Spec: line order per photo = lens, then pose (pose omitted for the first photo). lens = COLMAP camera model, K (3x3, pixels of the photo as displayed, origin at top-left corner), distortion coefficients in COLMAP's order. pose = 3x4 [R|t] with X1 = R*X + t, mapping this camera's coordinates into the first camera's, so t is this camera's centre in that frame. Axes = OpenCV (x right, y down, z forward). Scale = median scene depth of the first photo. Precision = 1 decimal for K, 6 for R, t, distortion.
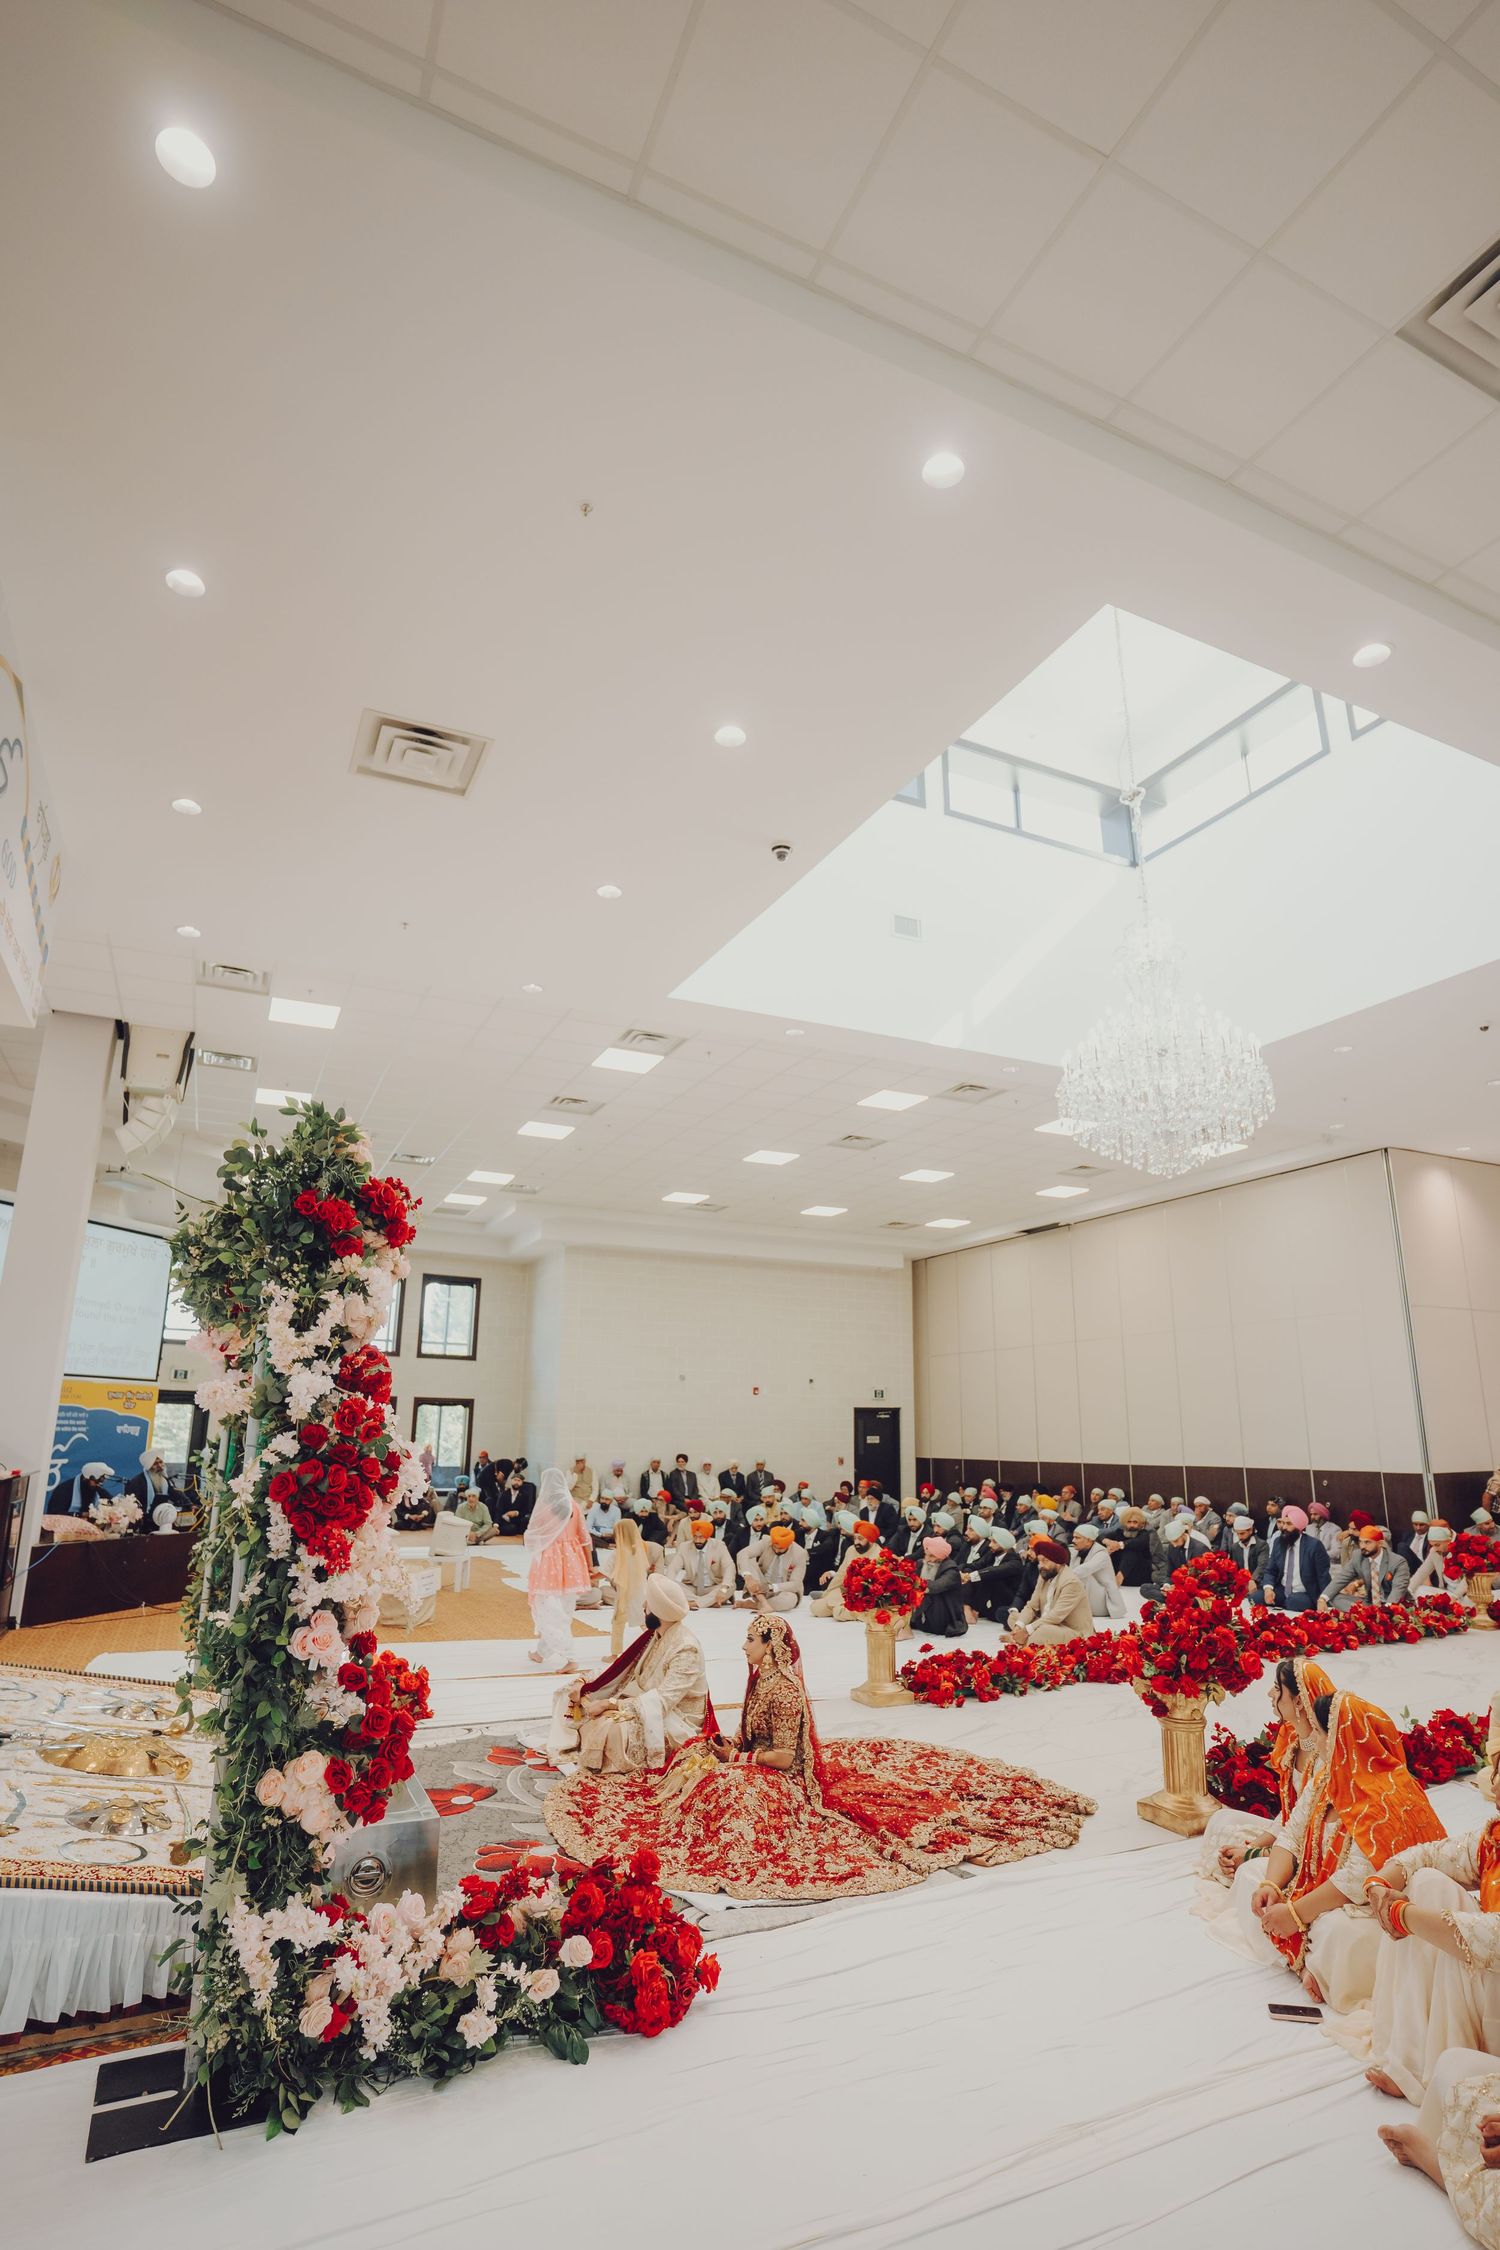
lens RADIAL K [[1155.7, 0, 778.8], [0, 1155.7, 1082.6], [0, 0, 1]] dist [-0.096054, 0.043067]
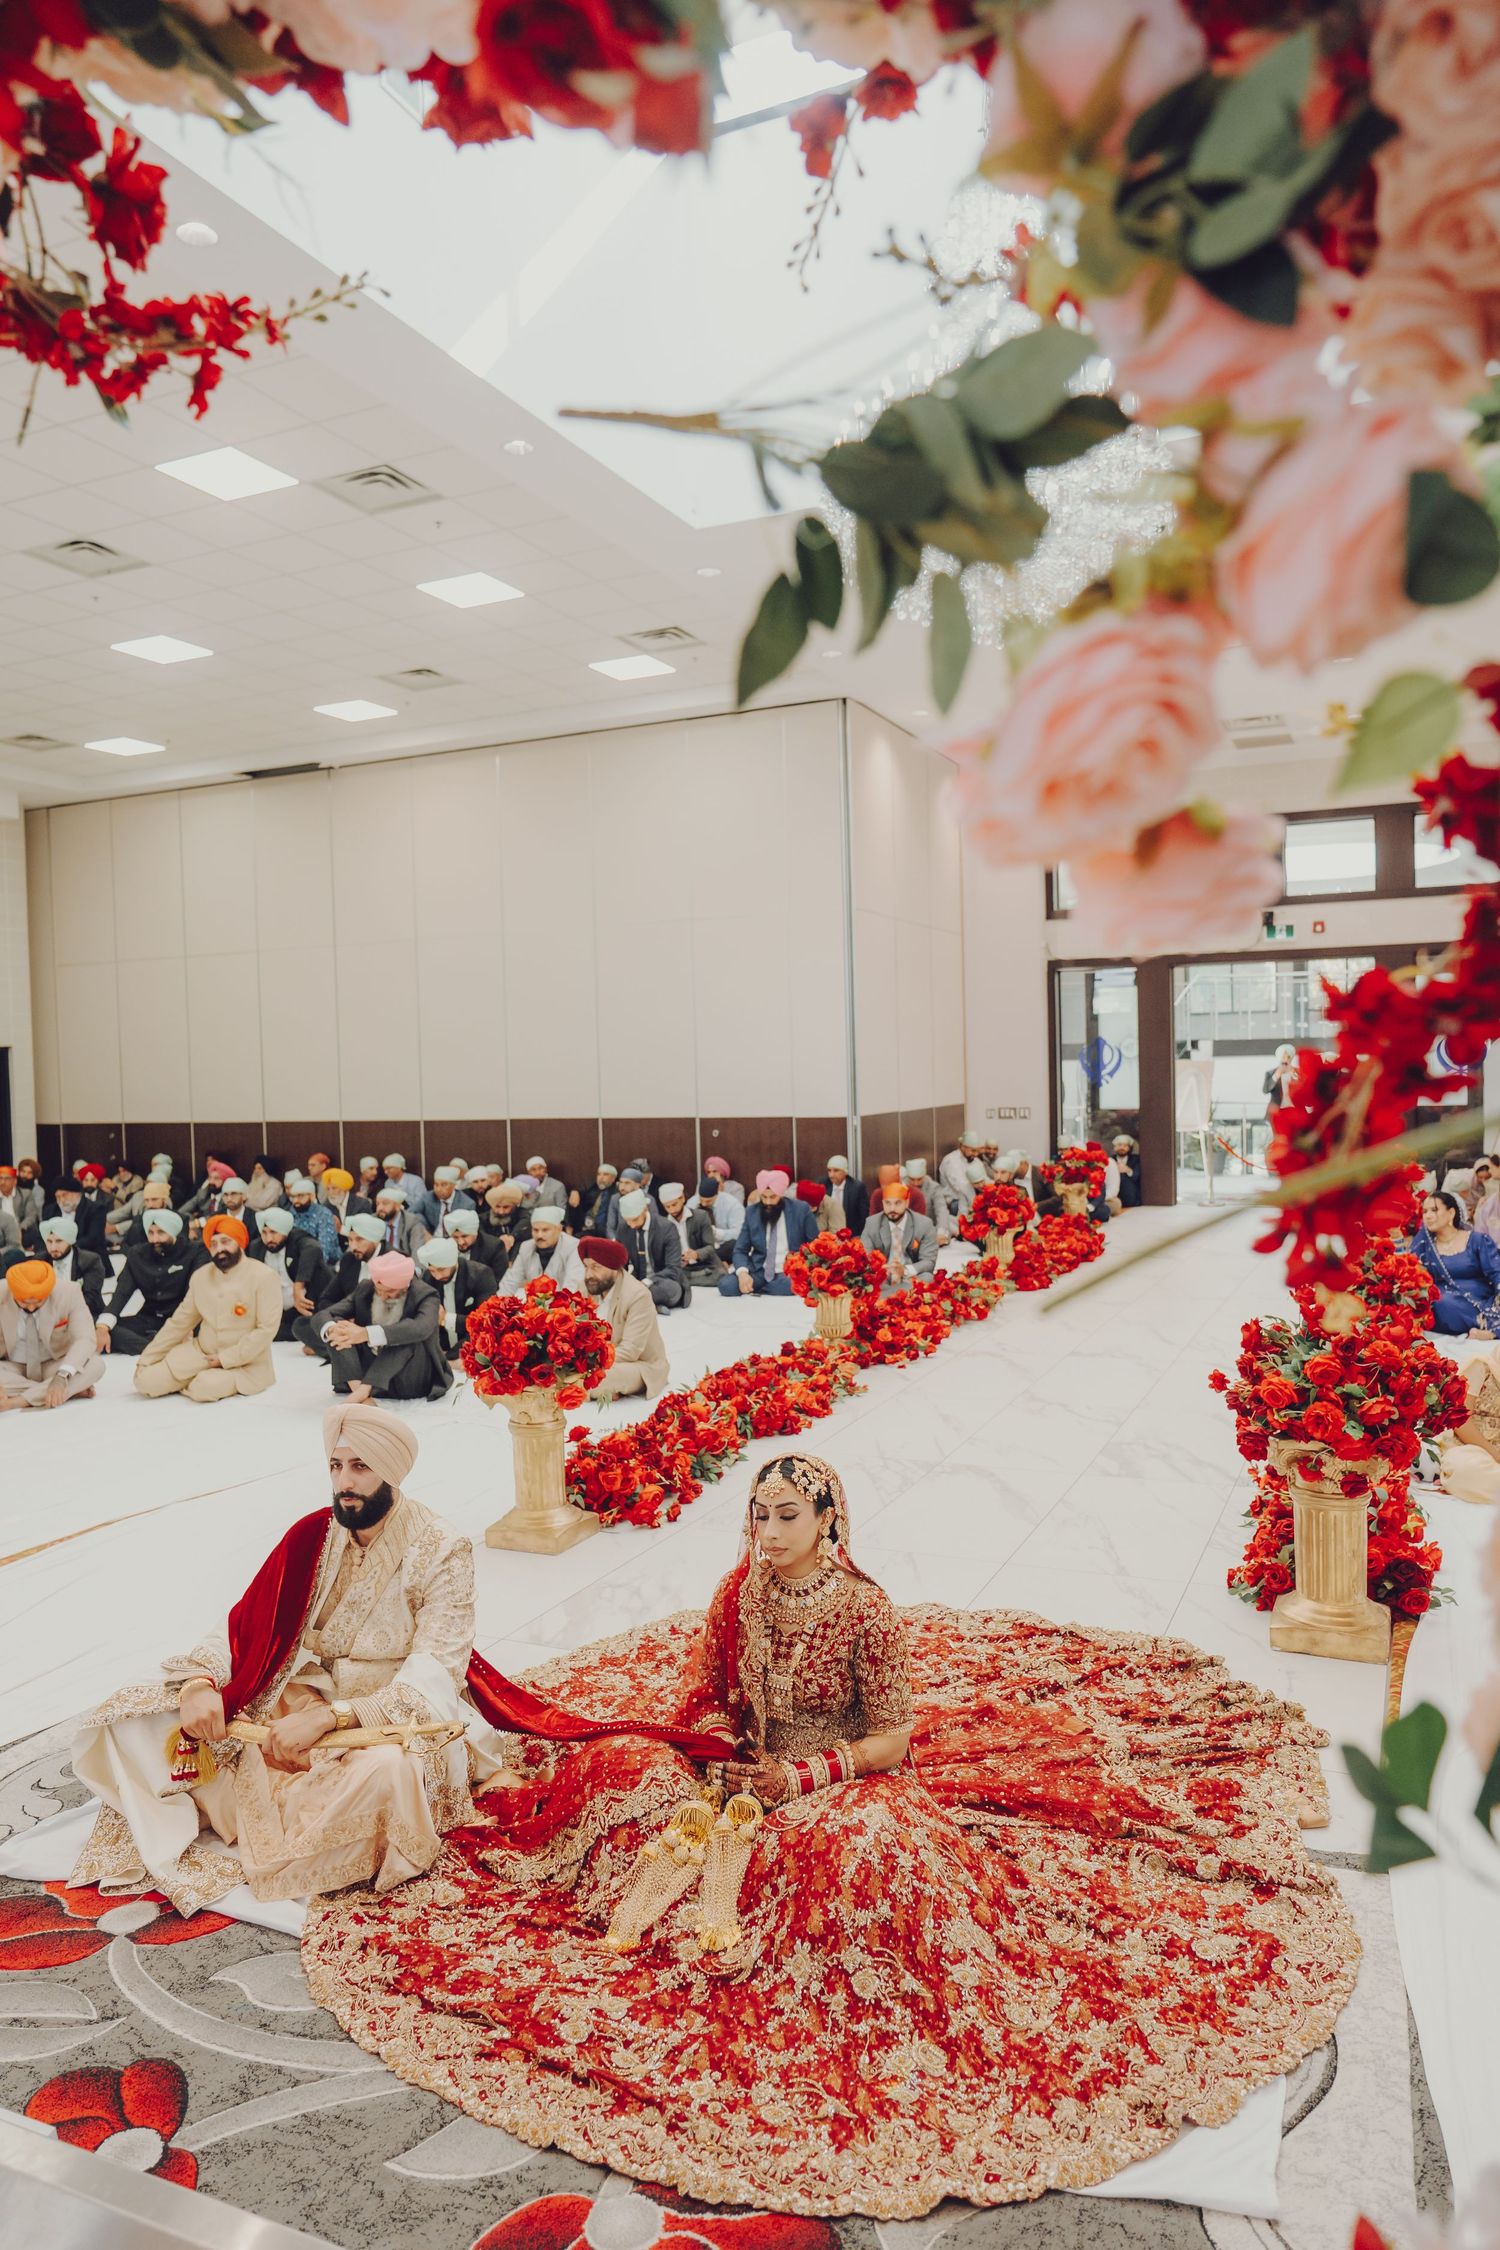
lens RADIAL K [[1497.0, 0, 747.4], [0, 1497.0, 1130.0], [0, 0, 1]] dist [-0.053895, 0.064528]
pose [[0.769609, -0.054578, 0.636178, -0.156667], [-0.155439, 0.950352, 0.269572, 0.076011], [-0.619306, -0.306352, 0.722916, 0.250029]]
